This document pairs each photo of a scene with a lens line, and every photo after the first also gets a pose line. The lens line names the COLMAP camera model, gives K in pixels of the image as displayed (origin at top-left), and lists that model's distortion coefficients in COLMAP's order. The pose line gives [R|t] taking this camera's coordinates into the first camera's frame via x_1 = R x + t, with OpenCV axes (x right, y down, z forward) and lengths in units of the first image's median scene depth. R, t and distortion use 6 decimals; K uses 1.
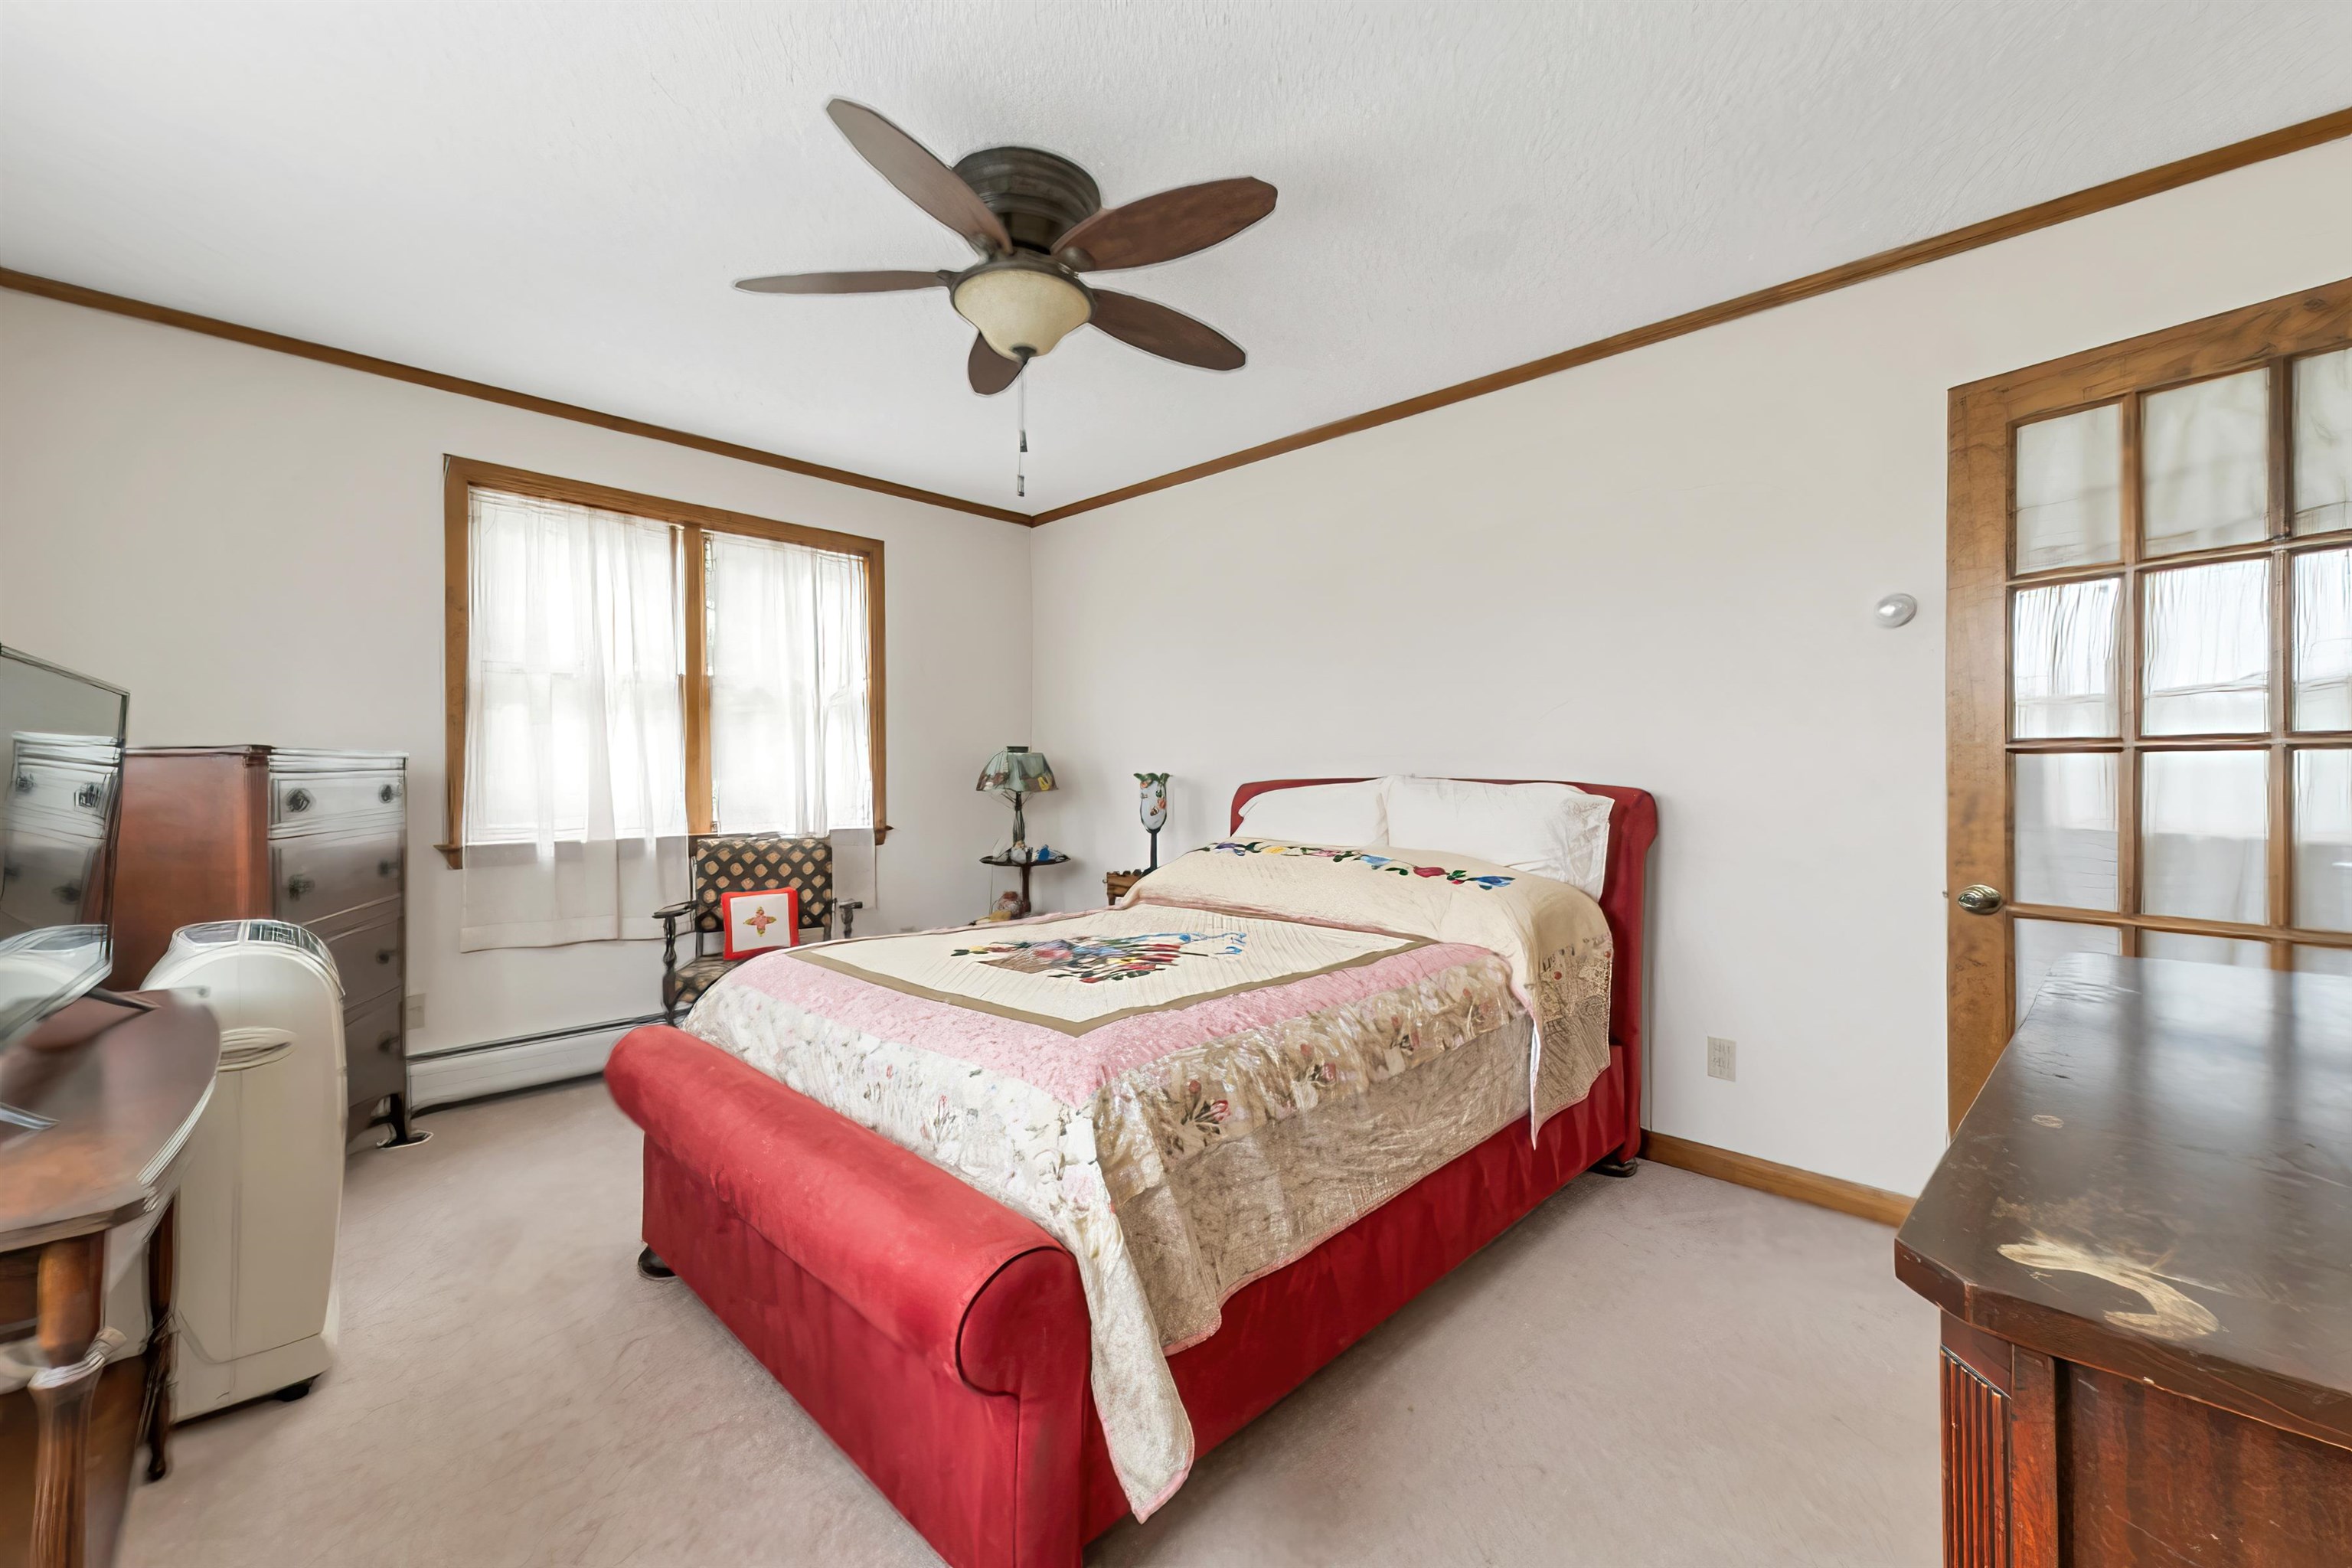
lens RADIAL K [[974.7, 0, 1173.7], [0, 974.7, 785.6], [0, 0, 1]] dist [-0.000555, -0.000223]
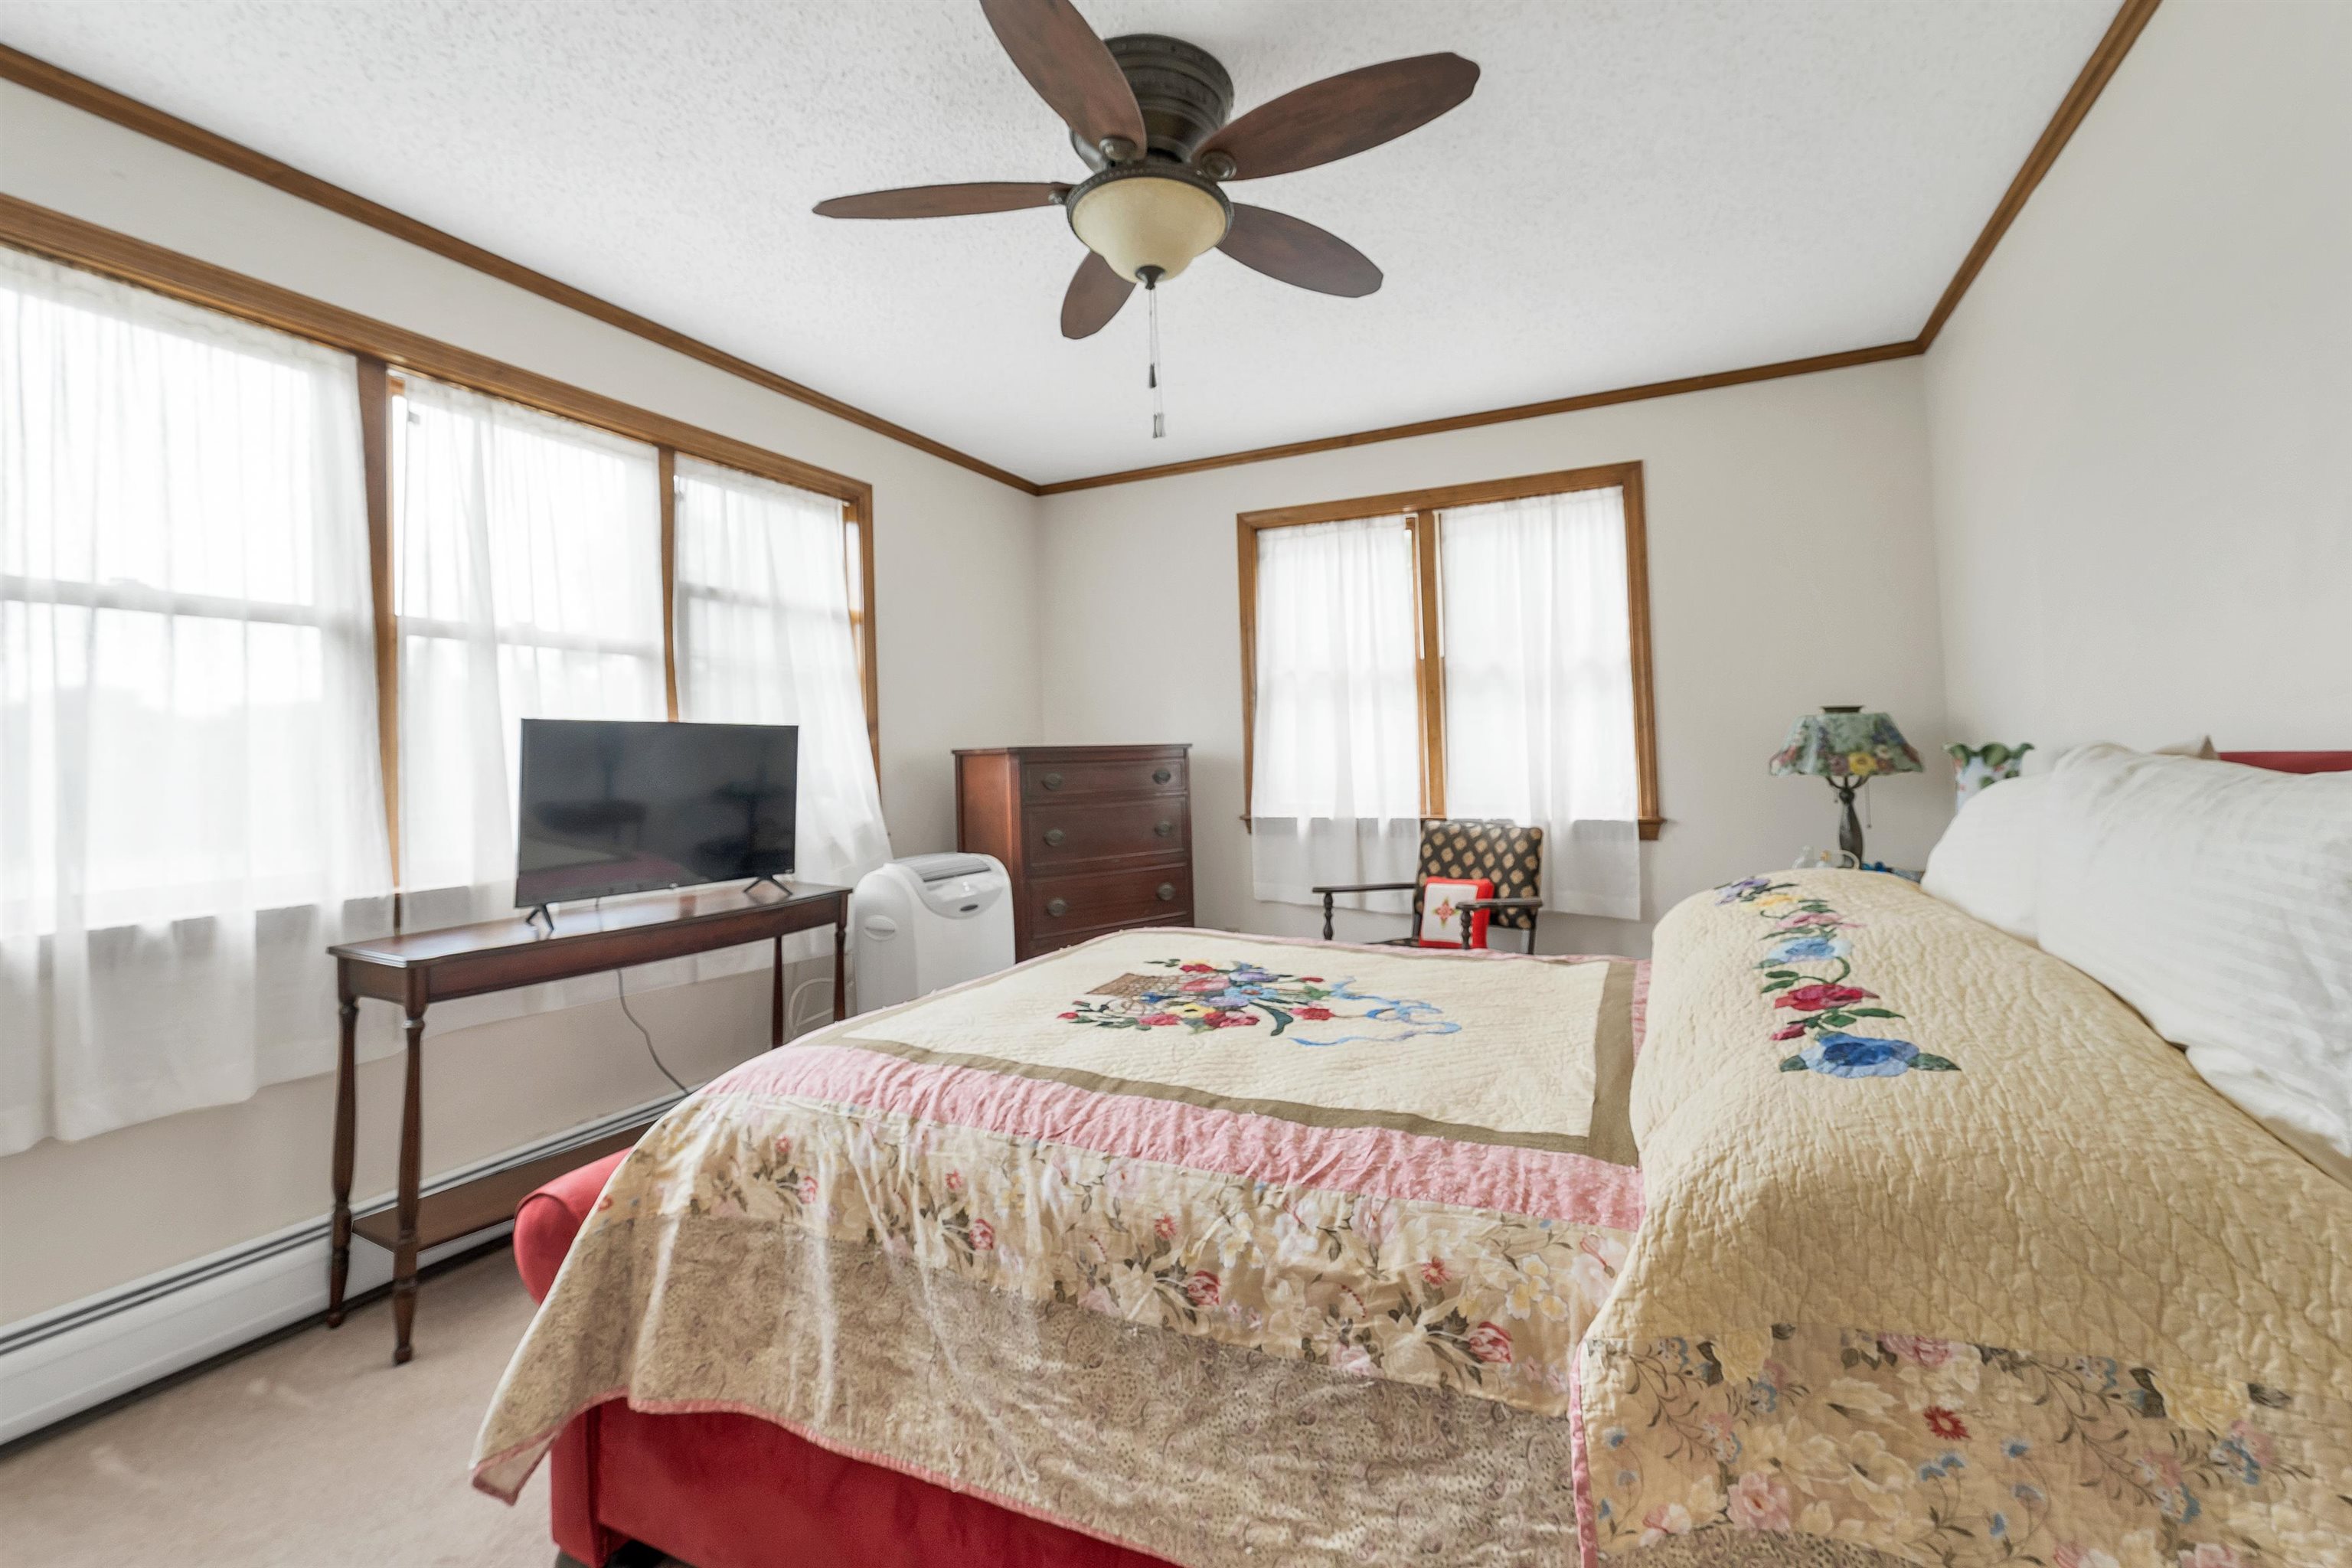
lens RADIAL K [[974.7, 0, 1174.9], [0, 974.7, 772.9], [0, 0, 1]] dist [-0.000555, -0.000223]
pose [[0.326549, 0.002565, -0.945177, 0.395169], [0.006794, 0.999964, 0.005061, -0.001971], [0.945156, -0.008074, 0.326520, 0.458019]]
